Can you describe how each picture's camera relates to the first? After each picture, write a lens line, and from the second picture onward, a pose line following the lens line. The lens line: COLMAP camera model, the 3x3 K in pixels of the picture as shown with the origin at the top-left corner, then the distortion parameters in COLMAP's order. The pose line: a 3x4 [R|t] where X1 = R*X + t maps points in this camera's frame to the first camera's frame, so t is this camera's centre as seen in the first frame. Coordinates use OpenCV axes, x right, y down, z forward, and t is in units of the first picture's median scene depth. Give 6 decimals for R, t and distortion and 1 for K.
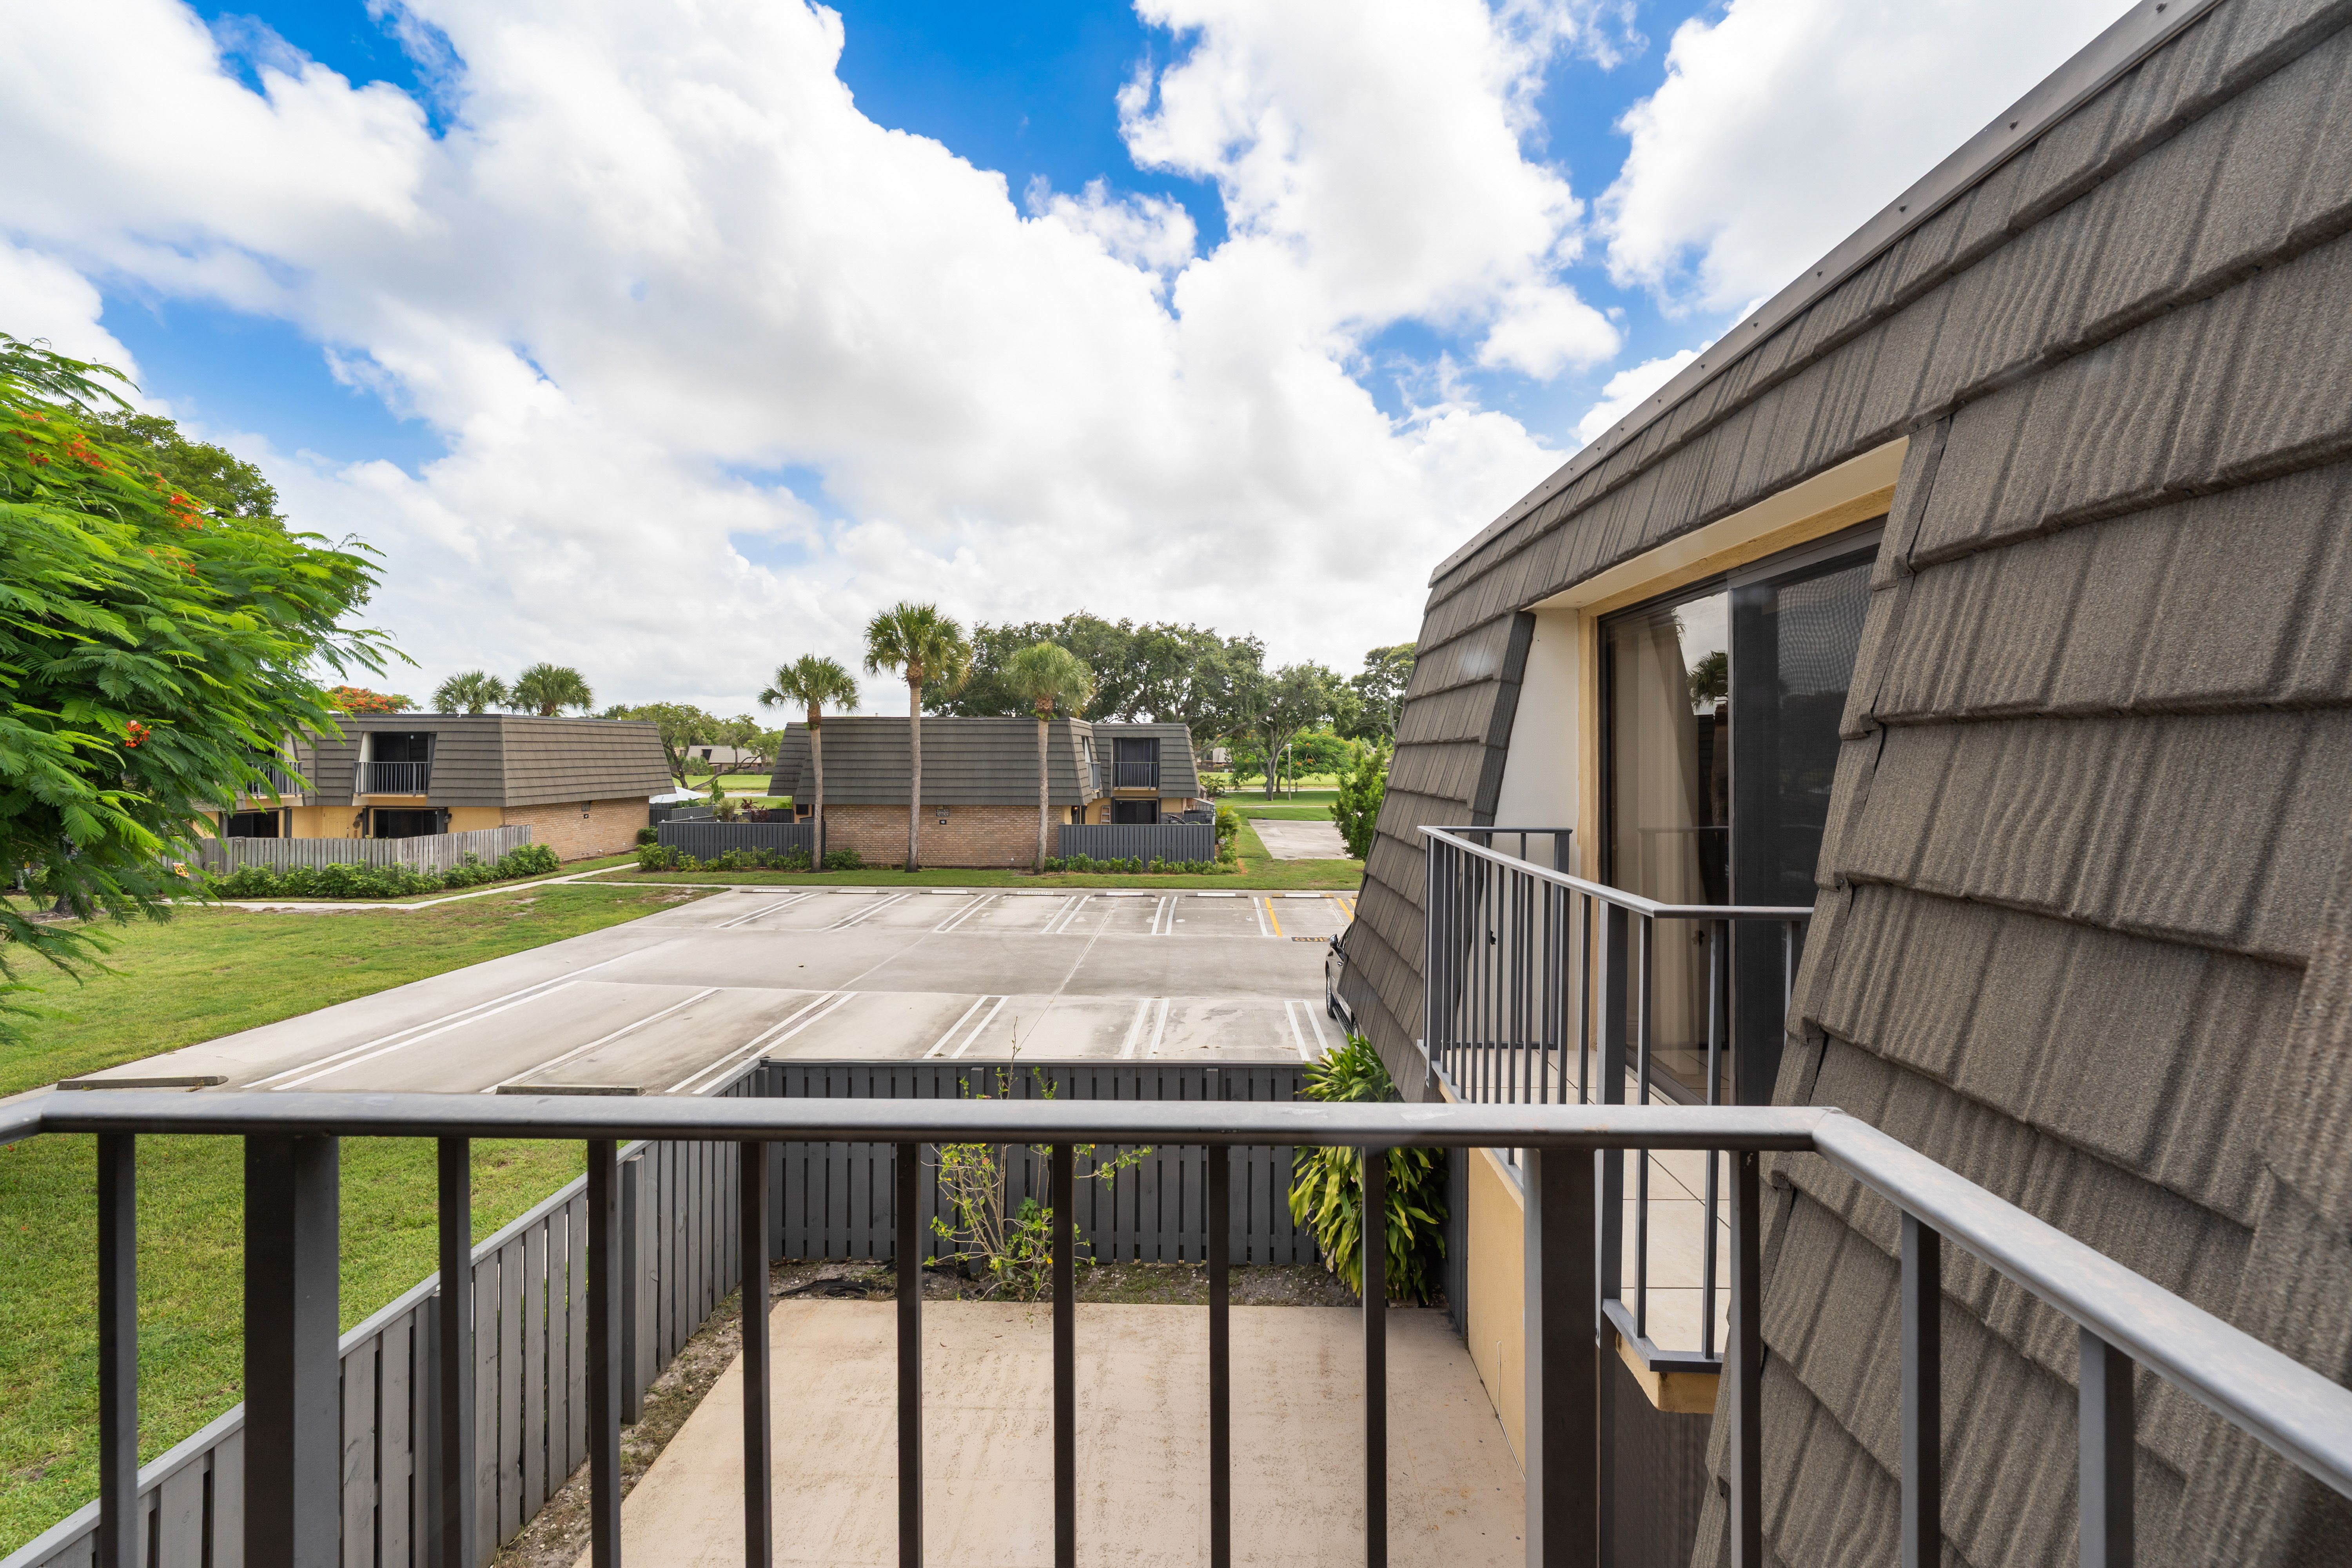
lens RADIAL K [[962.2, 0, 1191.4], [0, 962.2, 740.0], [0, 0, 1]] dist [0.002012, -0.001849]
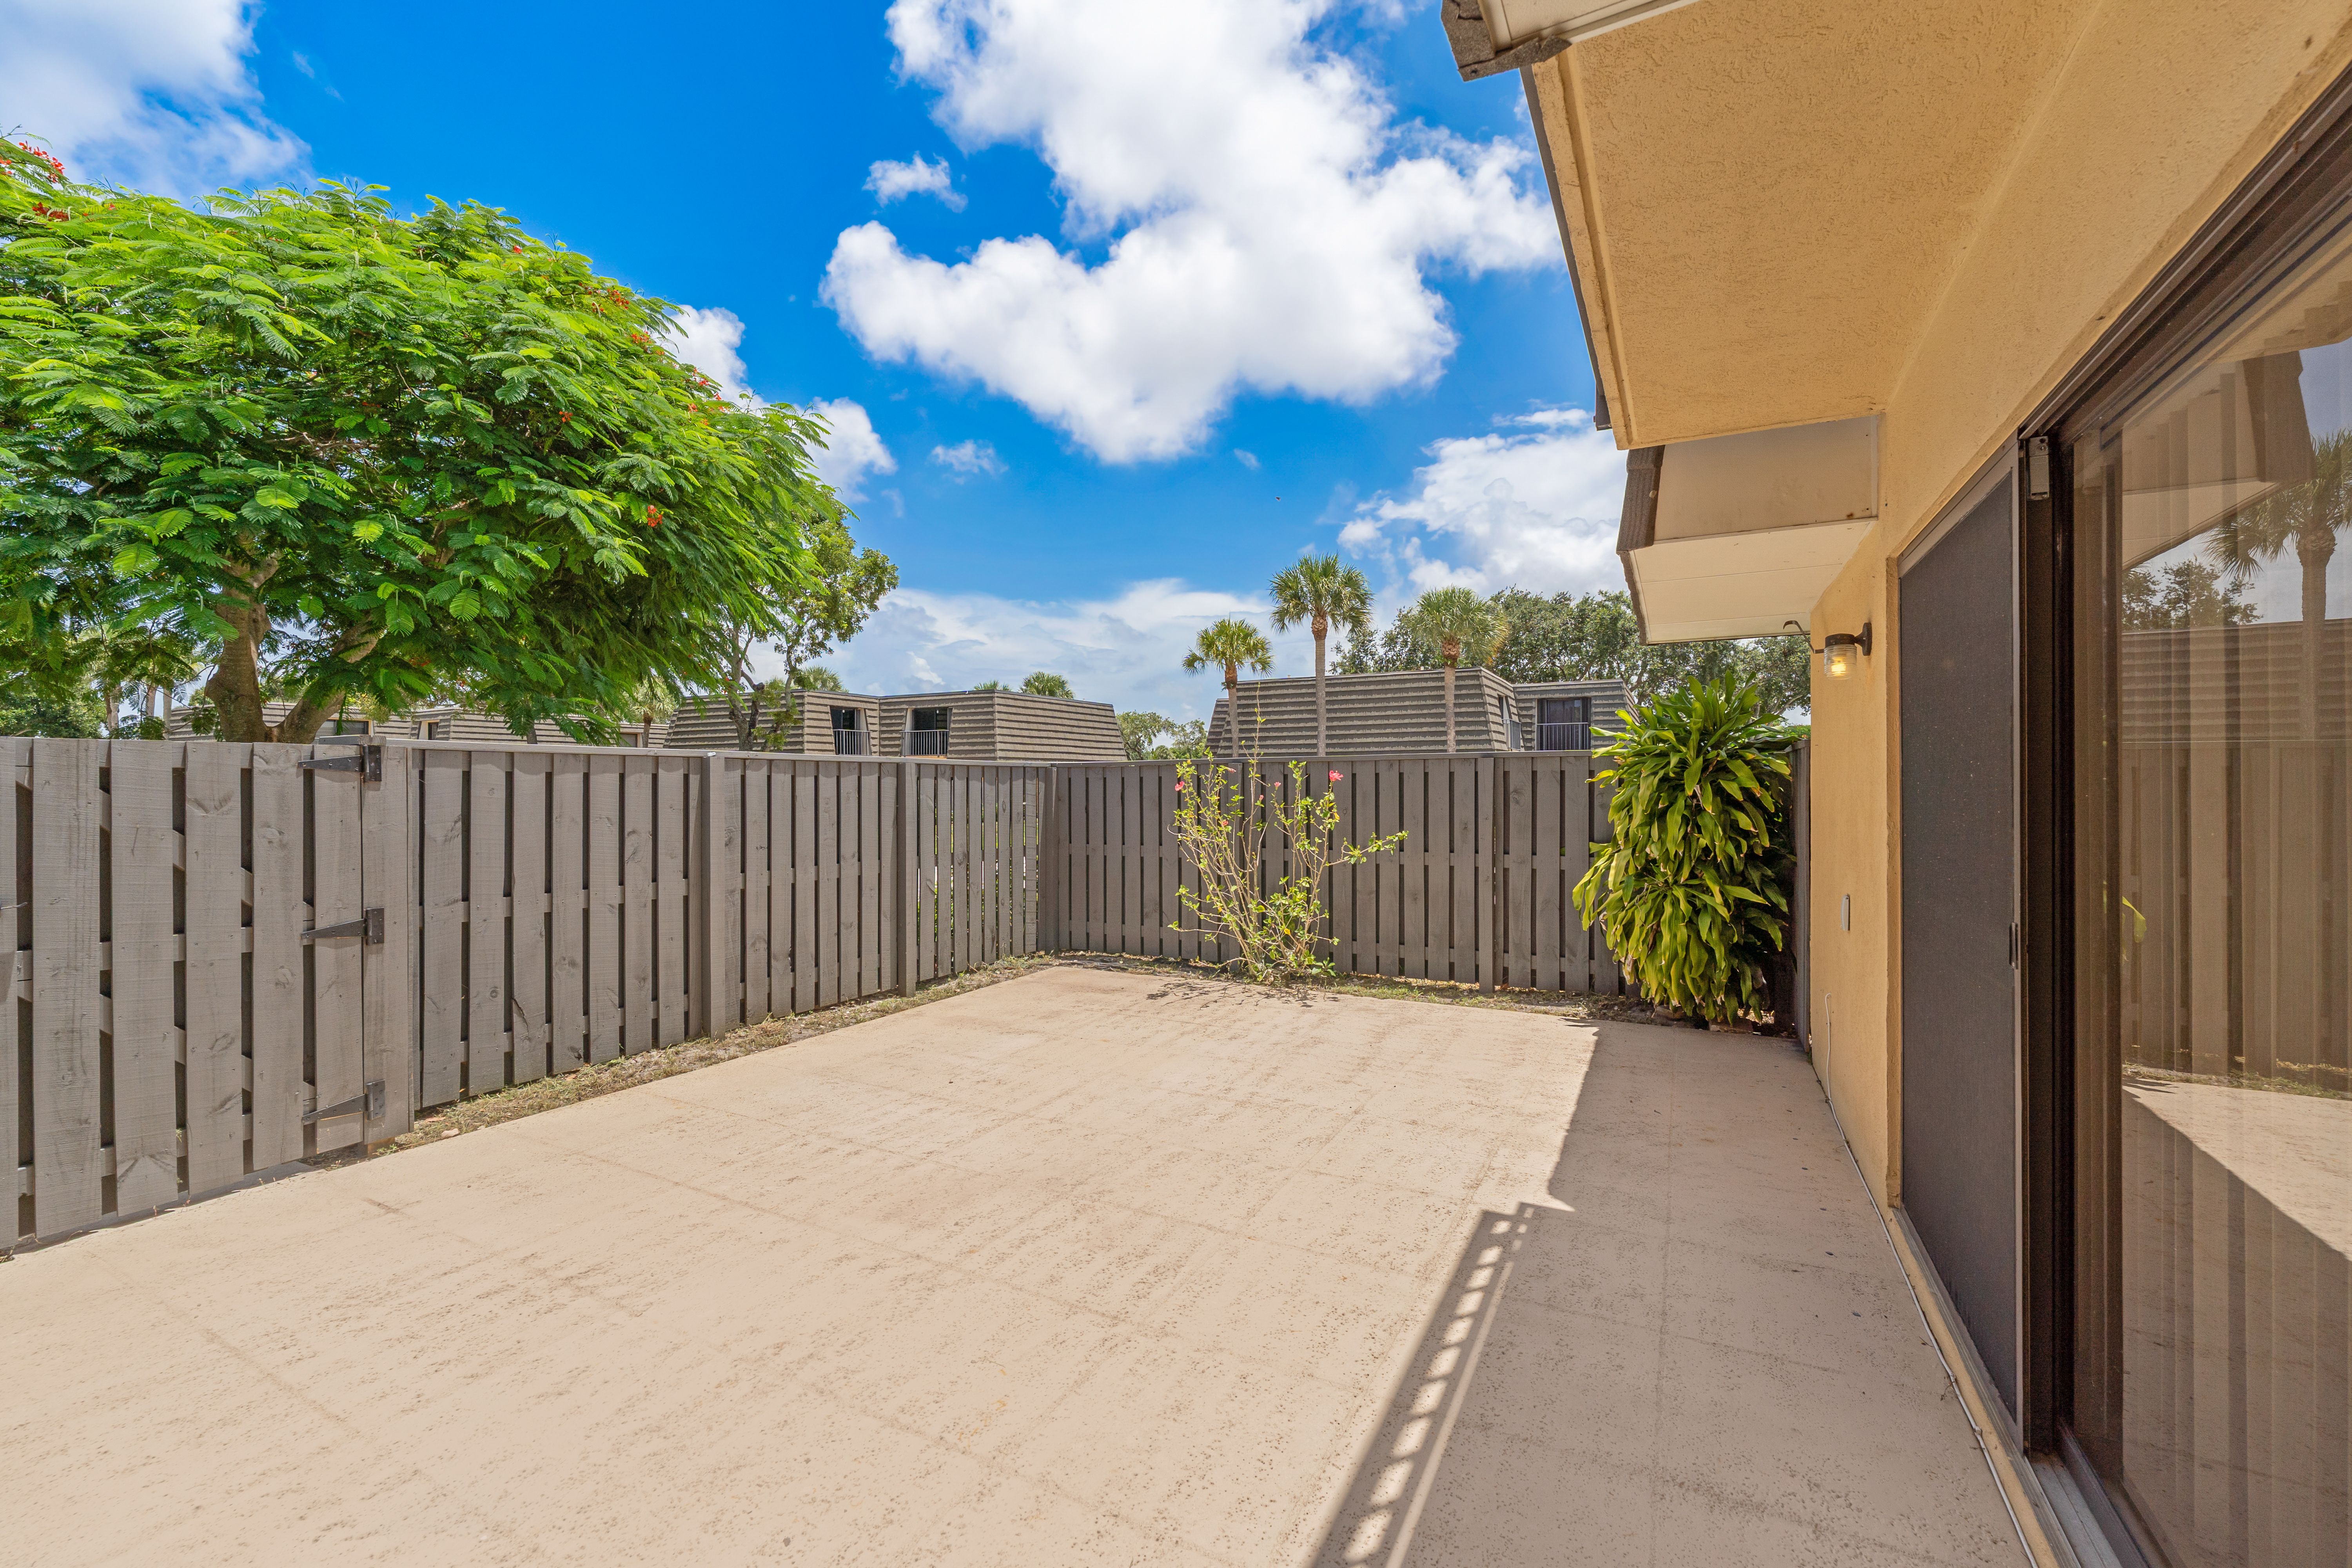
lens RADIAL K [[962.2, 0, 1188.3], [0, 962.2, 781.8], [0, 0, 1]] dist [0.002012, -0.001849]
pose [[0.894295, -0.007678, -0.447412, 0.042165], [0.010817, 0.999932, 0.004461, 0.089669], [0.447347, -0.008830, 0.894317, 0.029257]]
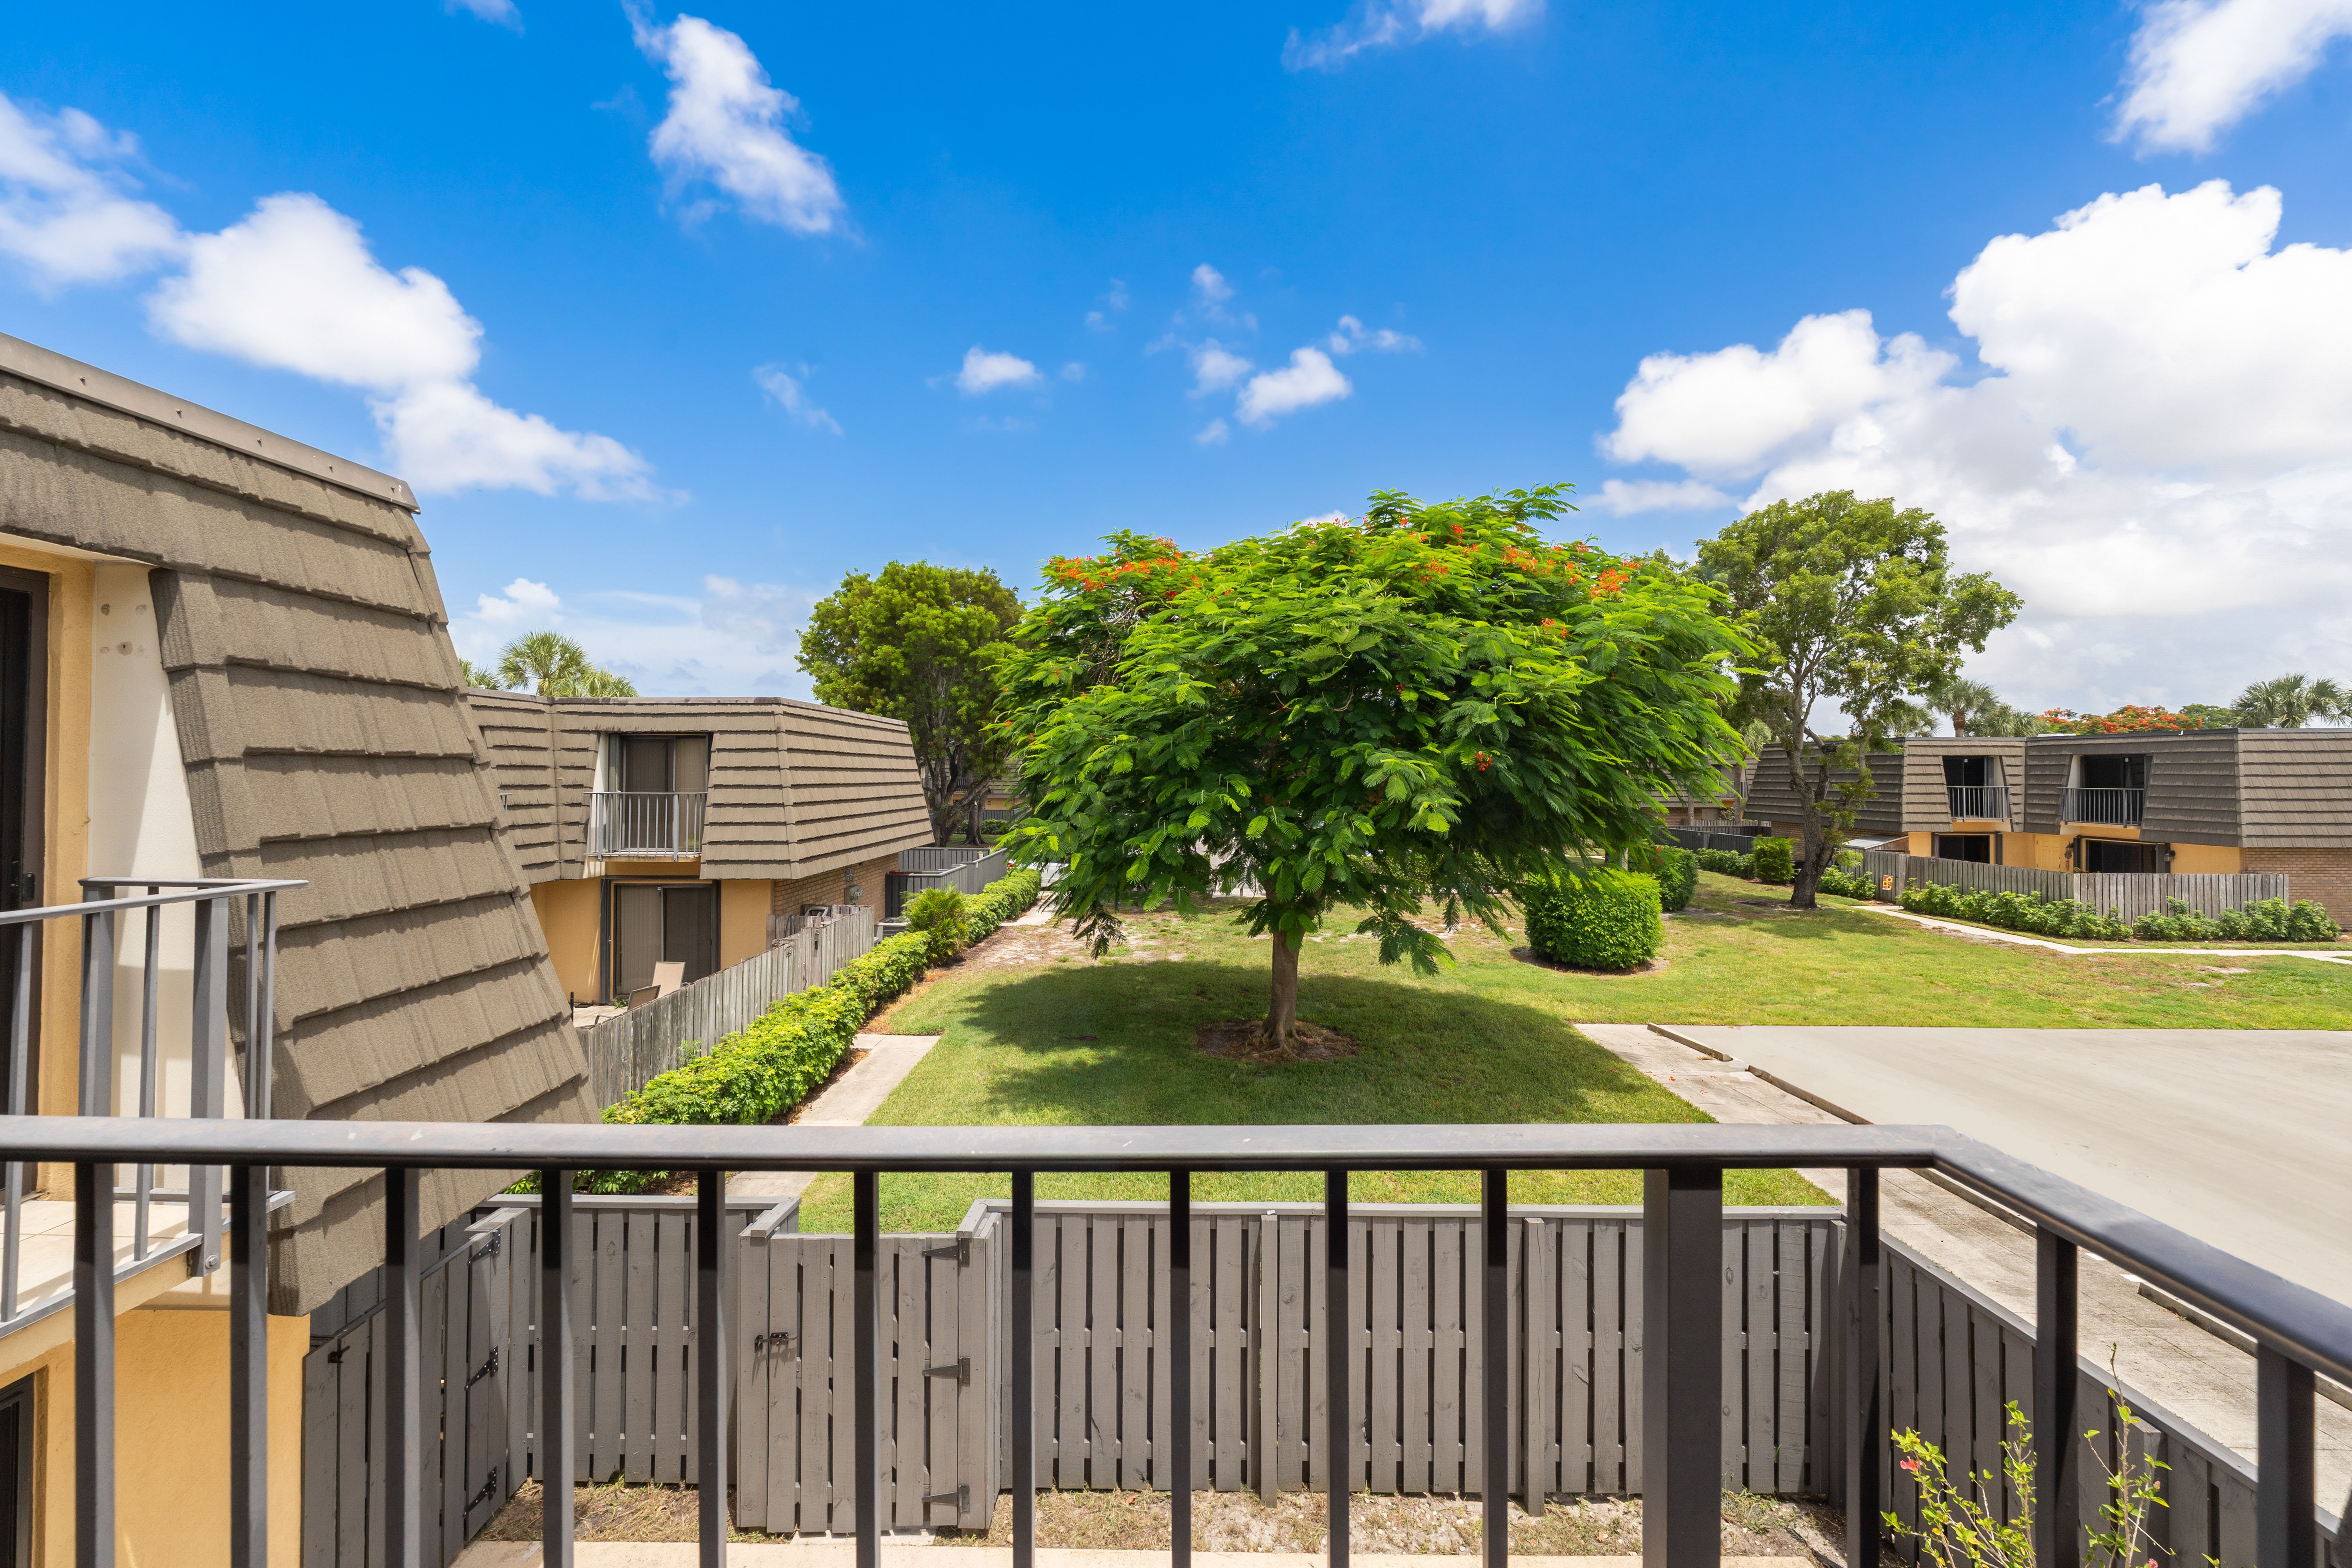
lens RADIAL K [[962.2, 0, 1165.3], [0, 962.2, 772.9], [0, 0, 1]] dist [0.002012, -0.001849]
pose [[0.004450, -0.008376, -0.999955, 0.064726], [0.013969, 0.999868, -0.008313, 0.003425], [0.999893, -0.013931, 0.004567, 0.129635]]
